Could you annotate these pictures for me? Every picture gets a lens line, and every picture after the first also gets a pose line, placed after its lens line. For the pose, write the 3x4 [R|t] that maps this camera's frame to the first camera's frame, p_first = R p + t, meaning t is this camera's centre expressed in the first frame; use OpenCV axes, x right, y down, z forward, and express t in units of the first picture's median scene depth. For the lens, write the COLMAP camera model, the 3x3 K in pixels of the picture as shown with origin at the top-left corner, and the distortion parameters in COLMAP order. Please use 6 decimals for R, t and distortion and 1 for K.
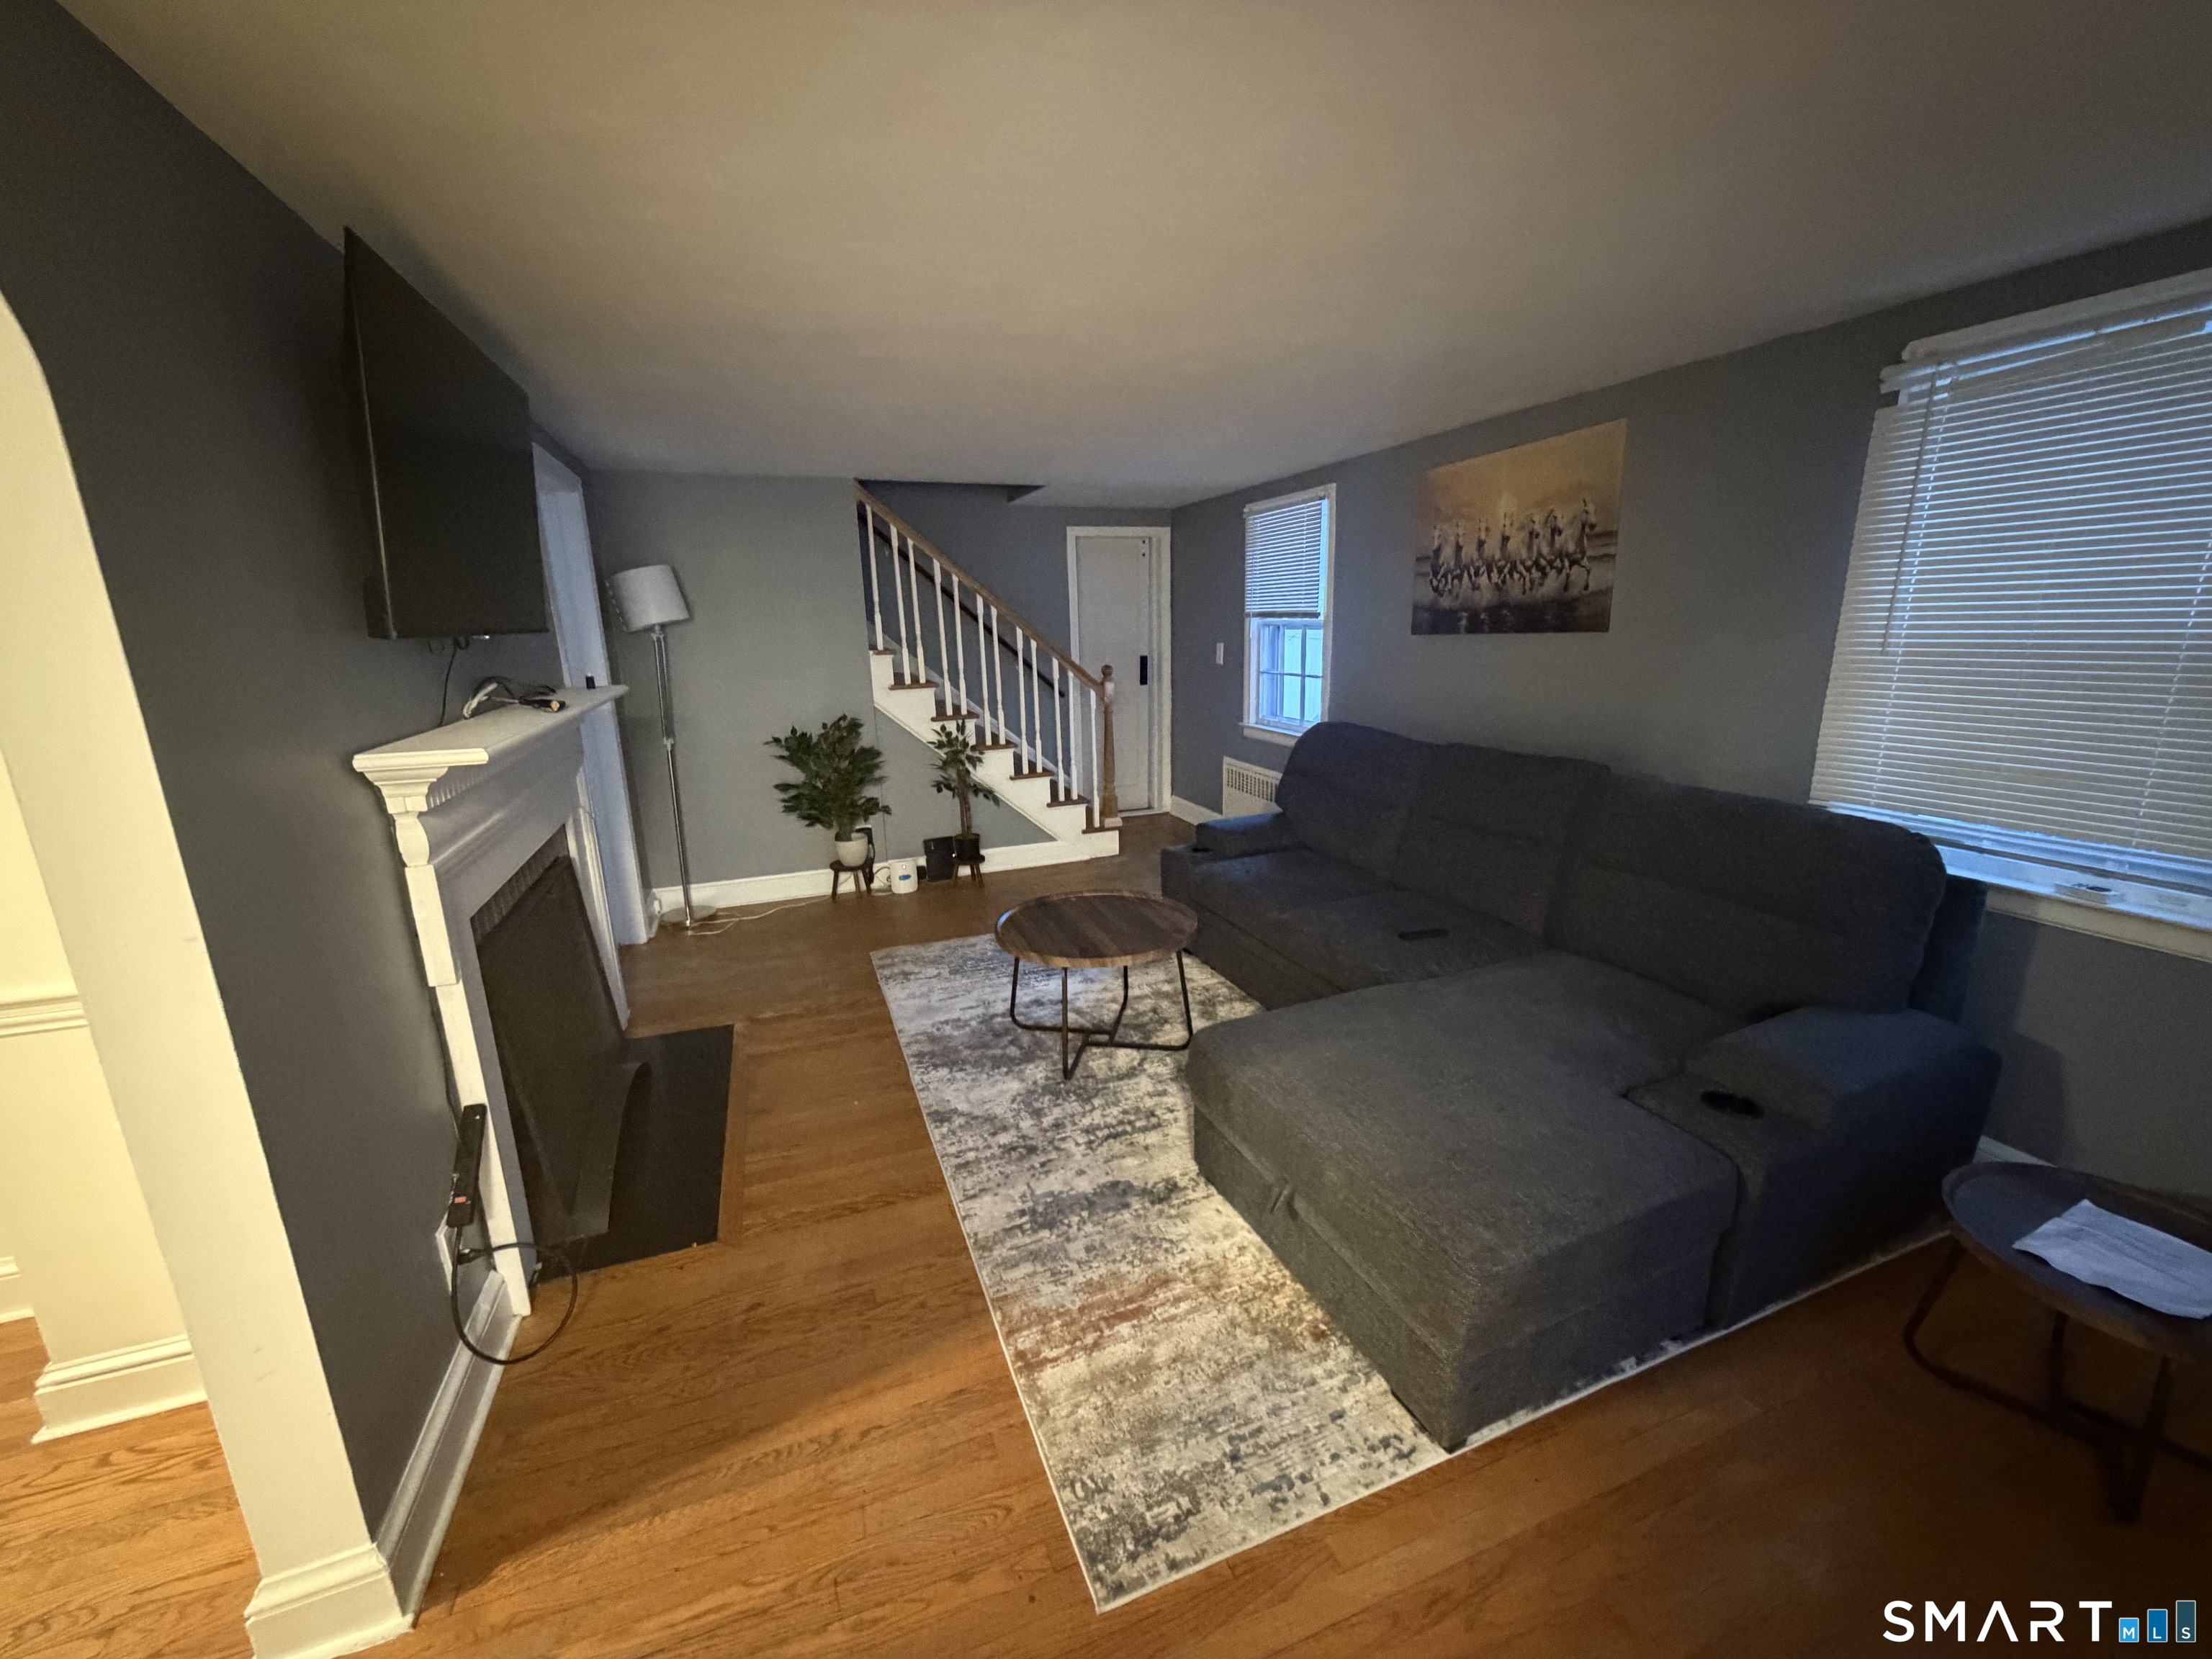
lens RADIAL K [[872.8, 0, 1106.0], [0, 872.8, 829.5], [0, 0, 1]] dist [-0.002026, -0.000236]
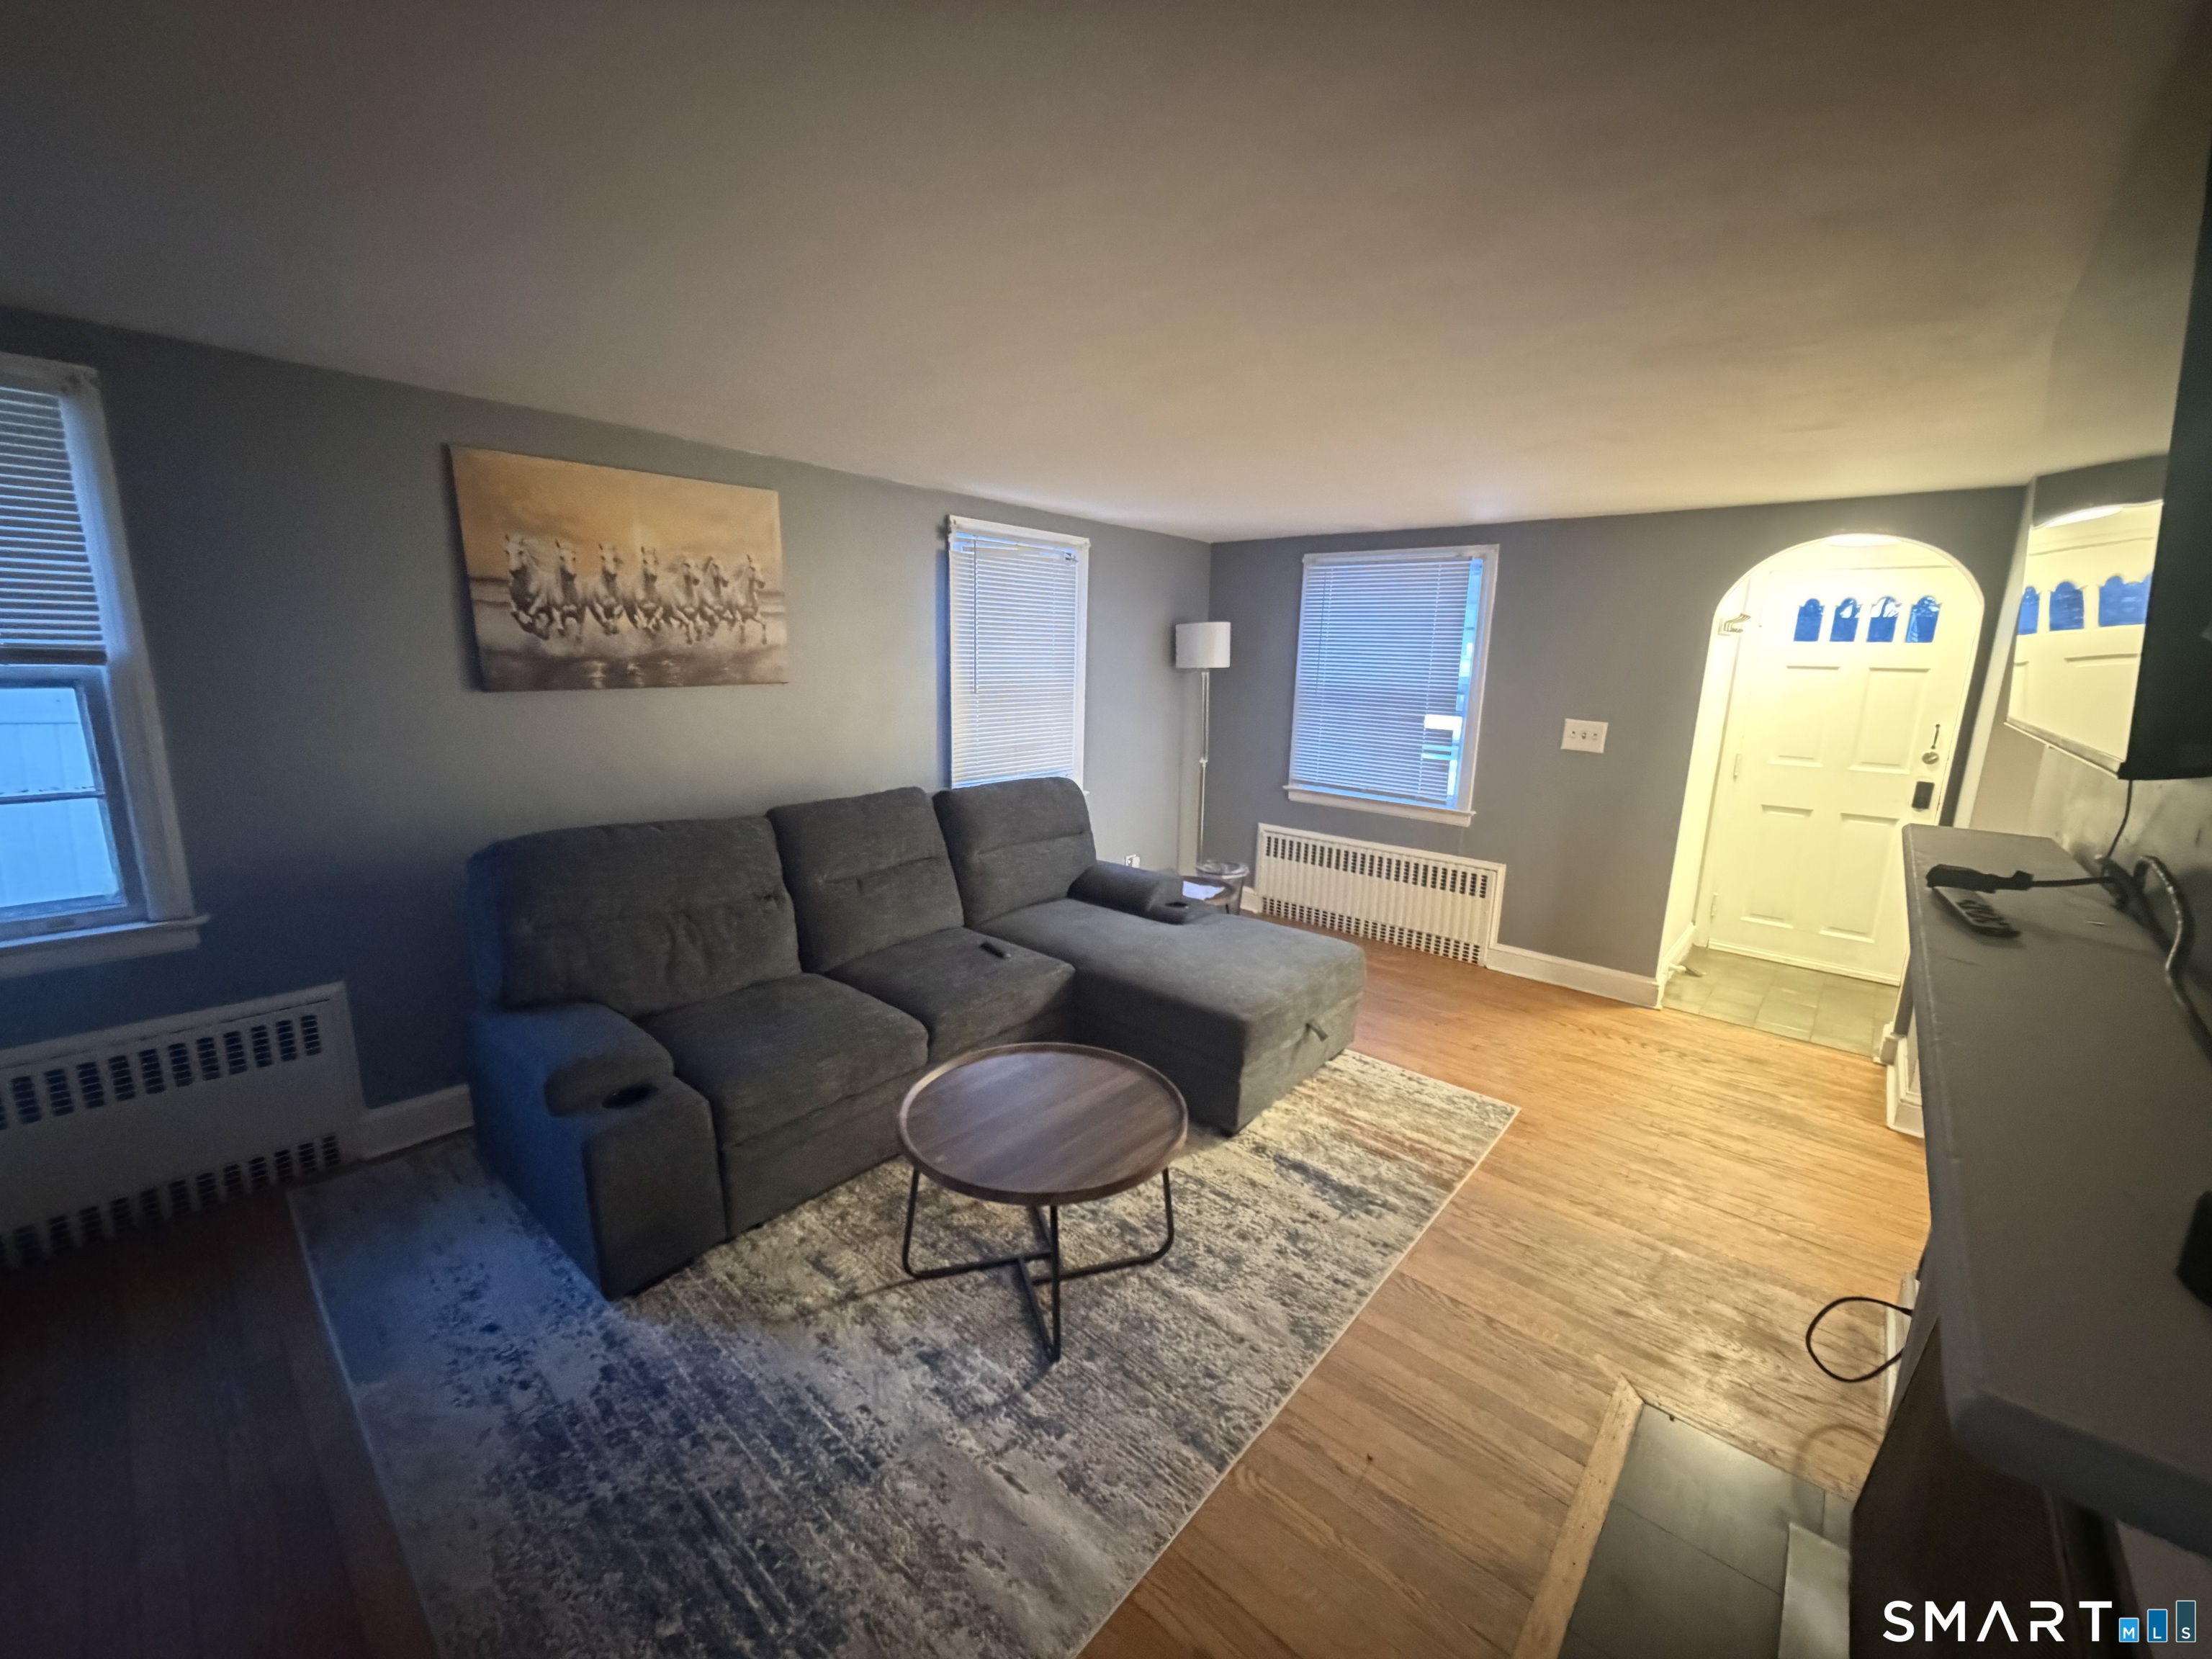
lens RADIAL K [[872.8, 0, 1106.0], [0, 872.8, 829.5], [0, 0, 1]] dist [-0.002026, -0.000236]
pose [[-0.465607, -0.174109, 0.867696, -0.550856], [0.186475, 0.939143, 0.288508, -0.273025], [-0.865123, 0.296135, -0.404804, 1.064960]]
